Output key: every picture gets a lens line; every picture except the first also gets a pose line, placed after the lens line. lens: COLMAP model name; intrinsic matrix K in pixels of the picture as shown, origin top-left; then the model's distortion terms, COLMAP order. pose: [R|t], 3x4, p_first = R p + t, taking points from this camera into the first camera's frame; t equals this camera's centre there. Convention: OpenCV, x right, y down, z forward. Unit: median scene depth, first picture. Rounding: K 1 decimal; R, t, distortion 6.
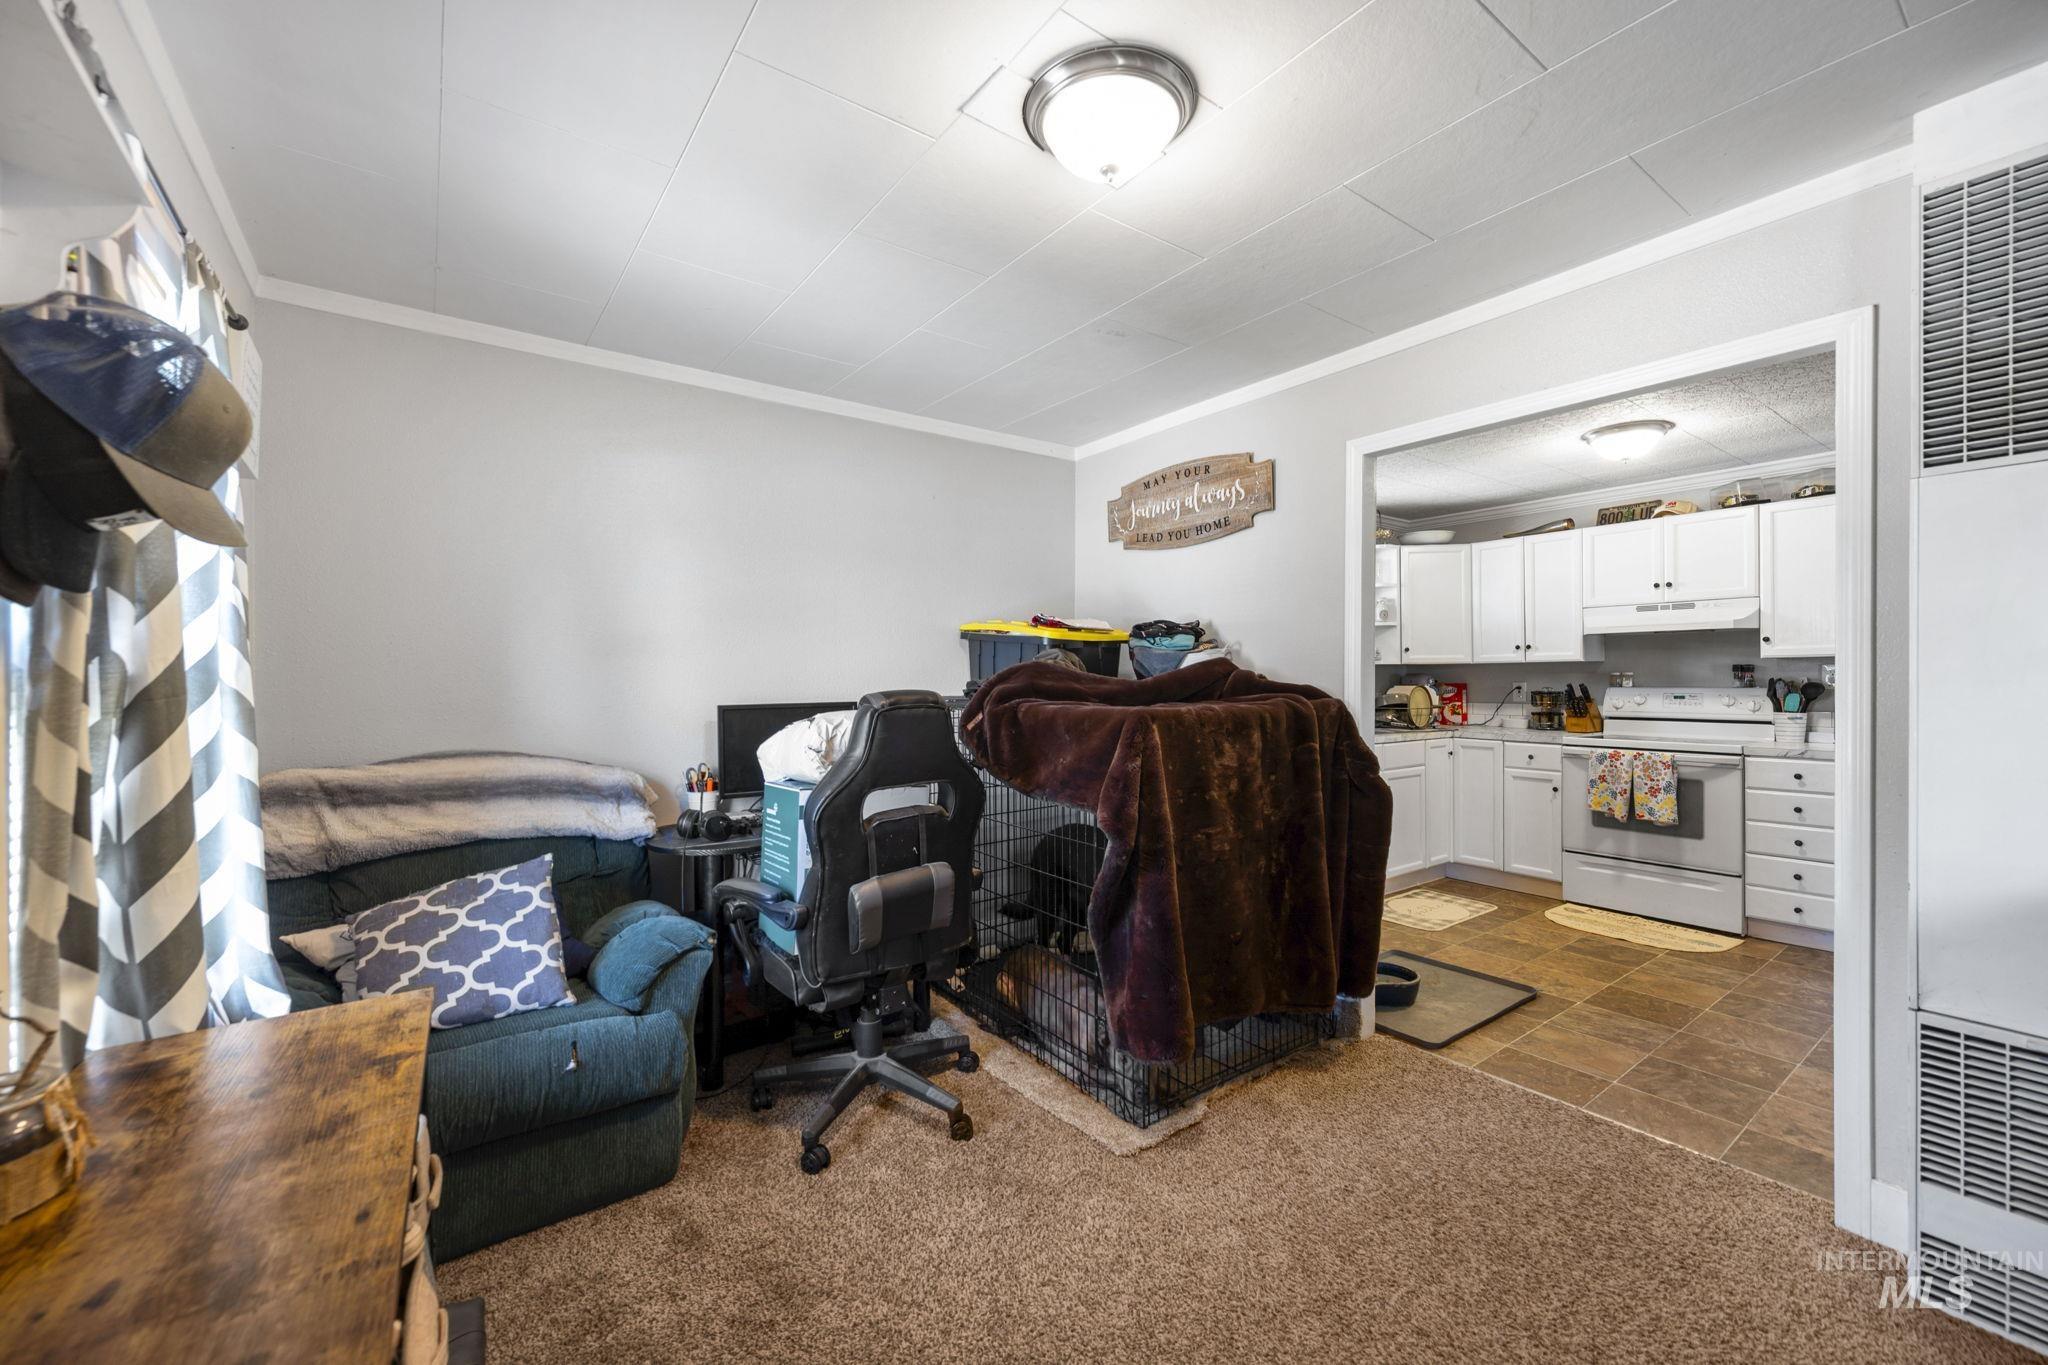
lens RADIAL K [[813.2, 0, 1019.3], [0, 813.2, 683.4], [0, 0, 1]] dist [0.001445, 0.000056]
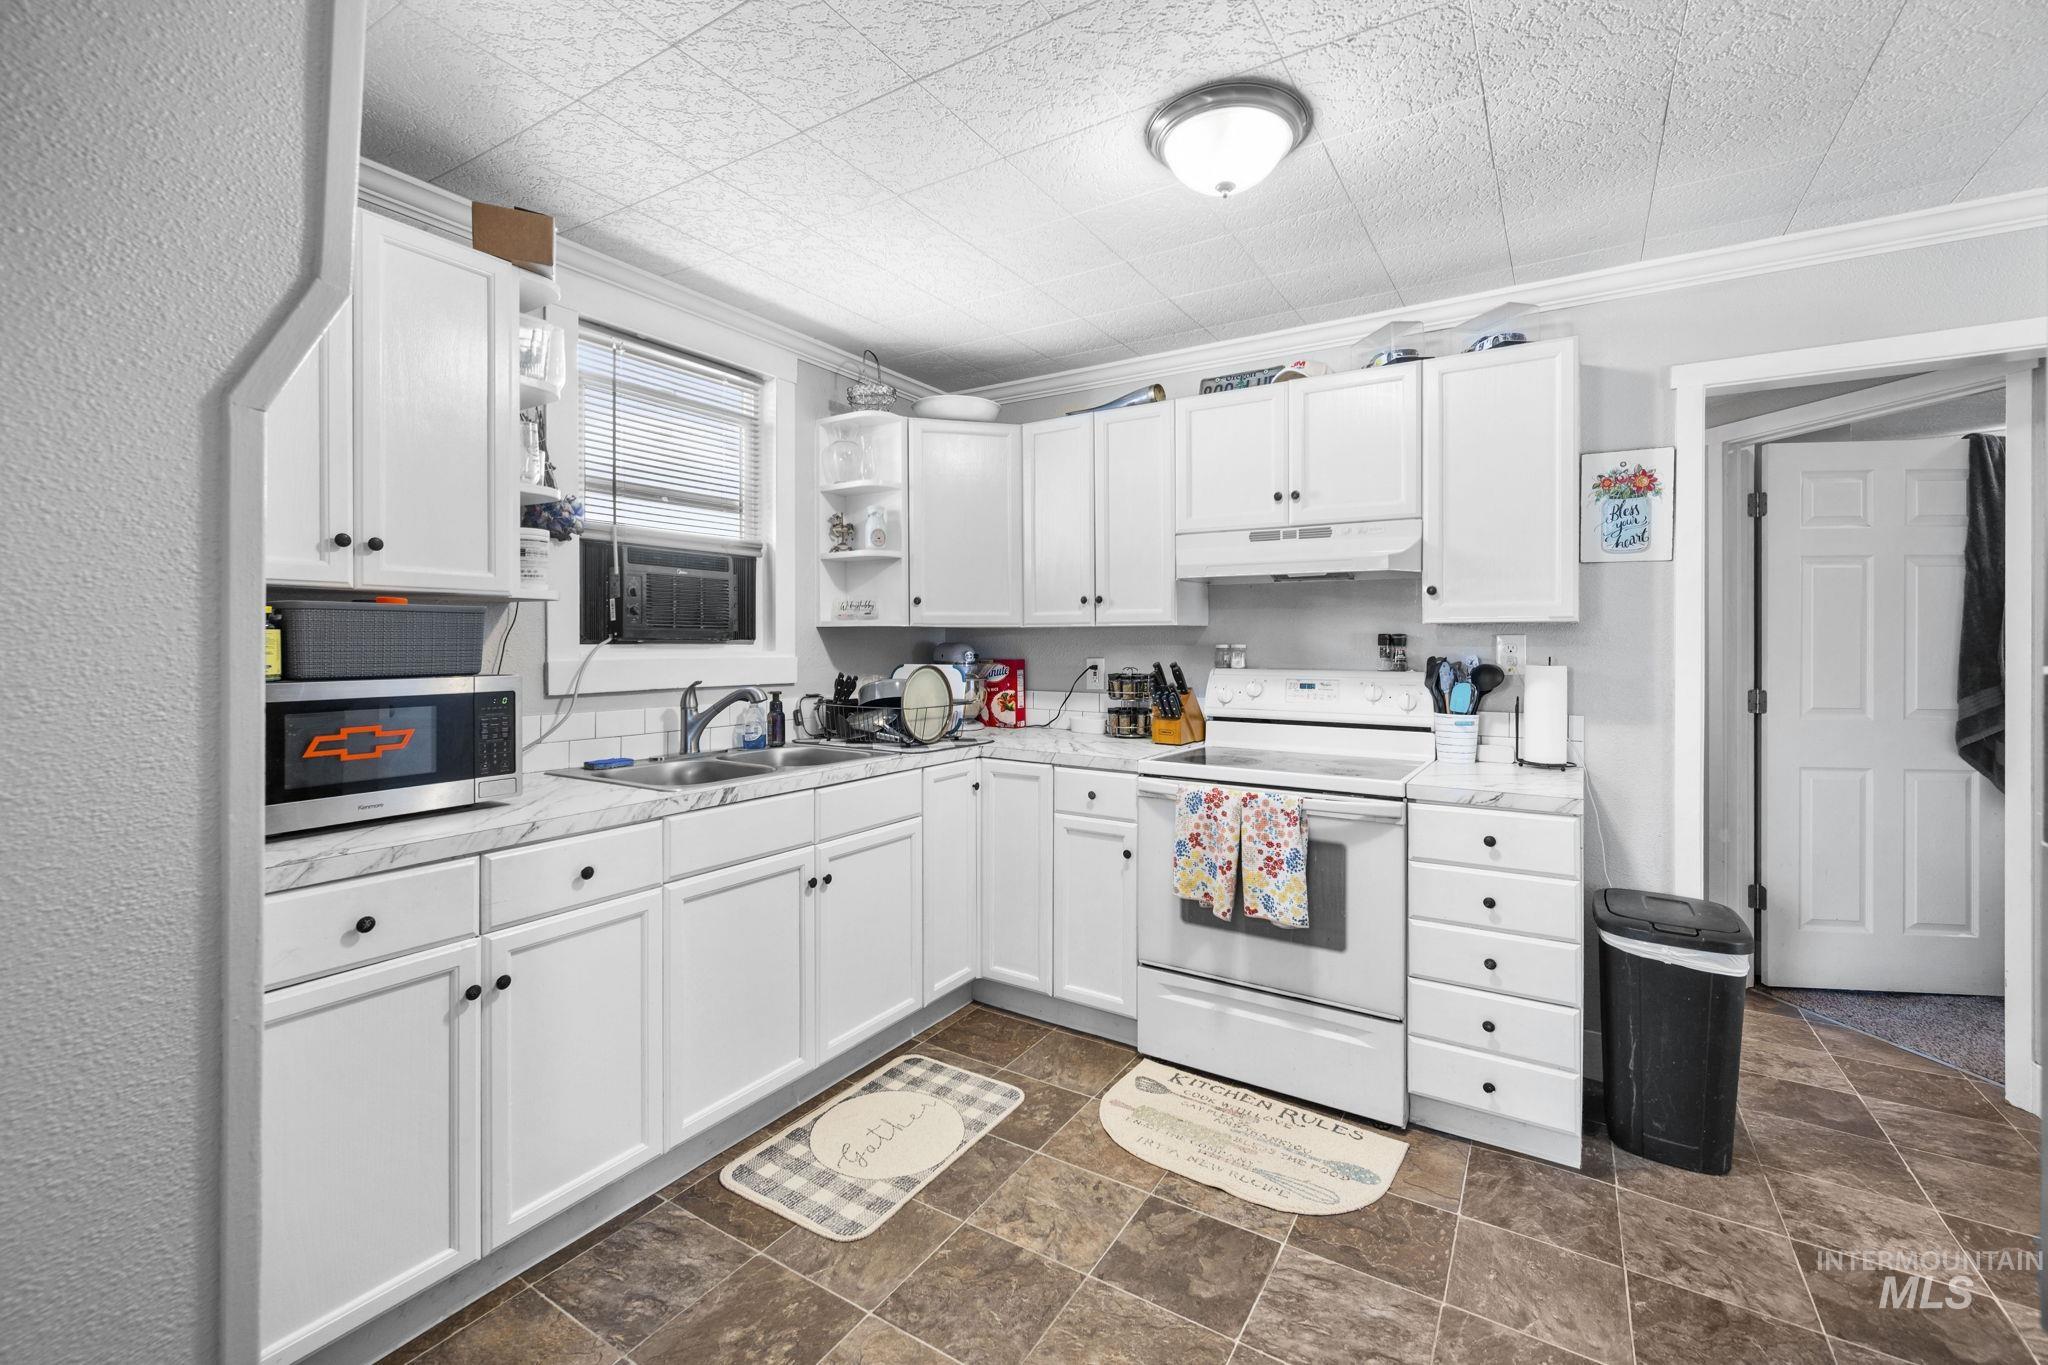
lens RADIAL K [[860.4, 0, 1028.3], [0, 860.4, 643.8], [0, 0, 1]] dist [-0.000103, 0.000190]
pose [[0.926887, 0.007883, 0.375257, 0.391530], [-0.006293, 0.999965, -0.005461, -0.010429], [-0.375287, 0.002700, 0.926905, 0.502122]]
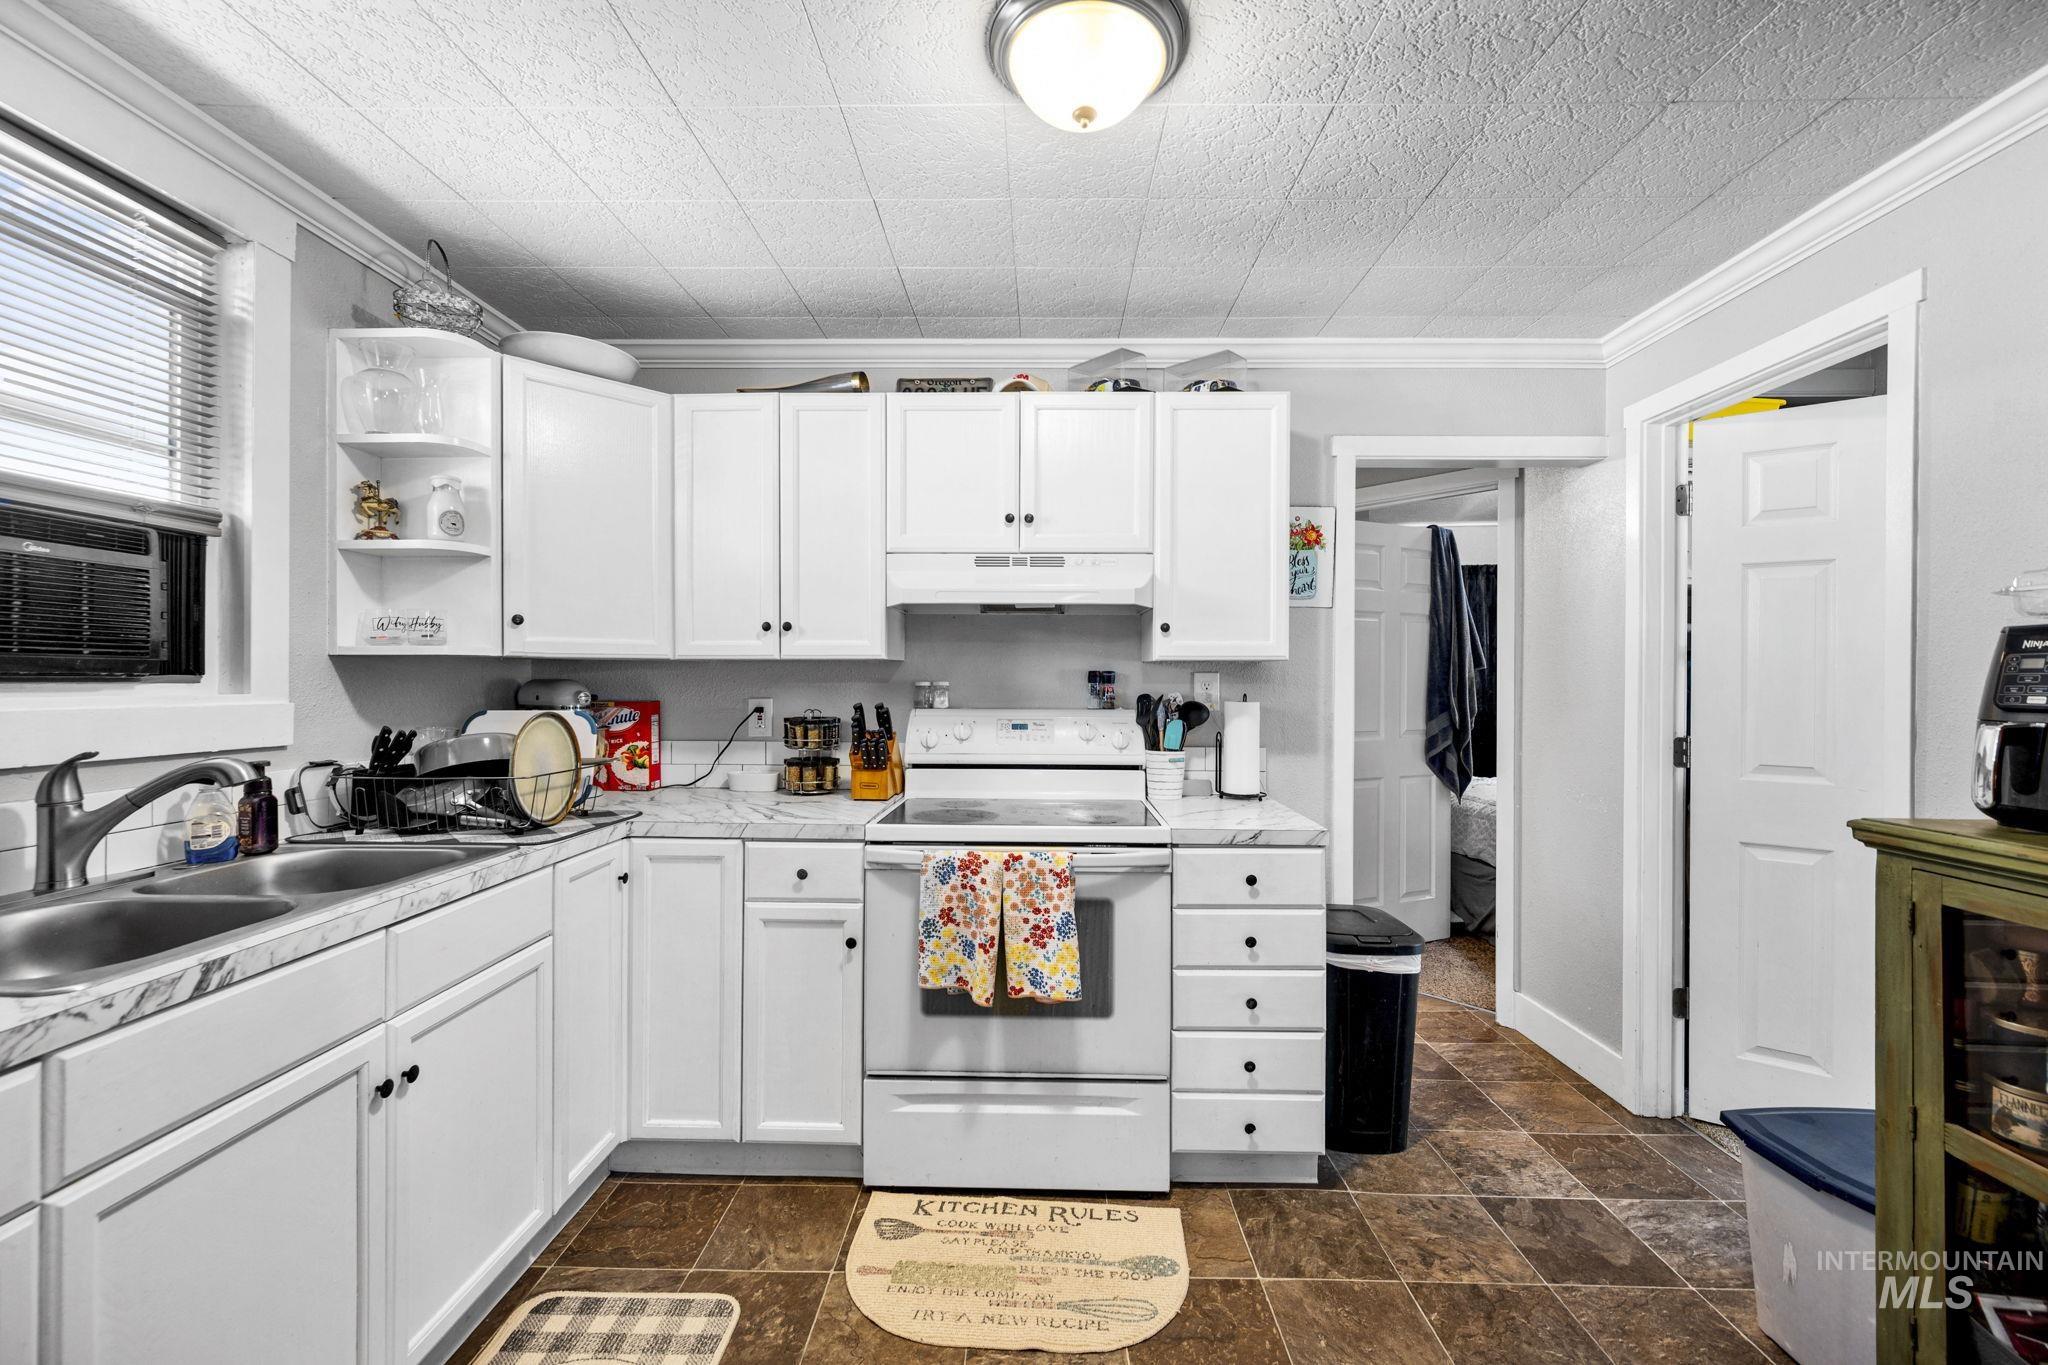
lens RADIAL K [[837.6, 0, 1030.2], [0, 837.6, 676.4], [0, 0, 1]] dist [0.002130, -0.000103]
pose [[0.598359, 0.010784, 0.801156, 0.362859], [-0.003004, 0.999933, -0.011216, -0.012154], [-0.801223, 0.004304, 0.598351, 0.674572]]
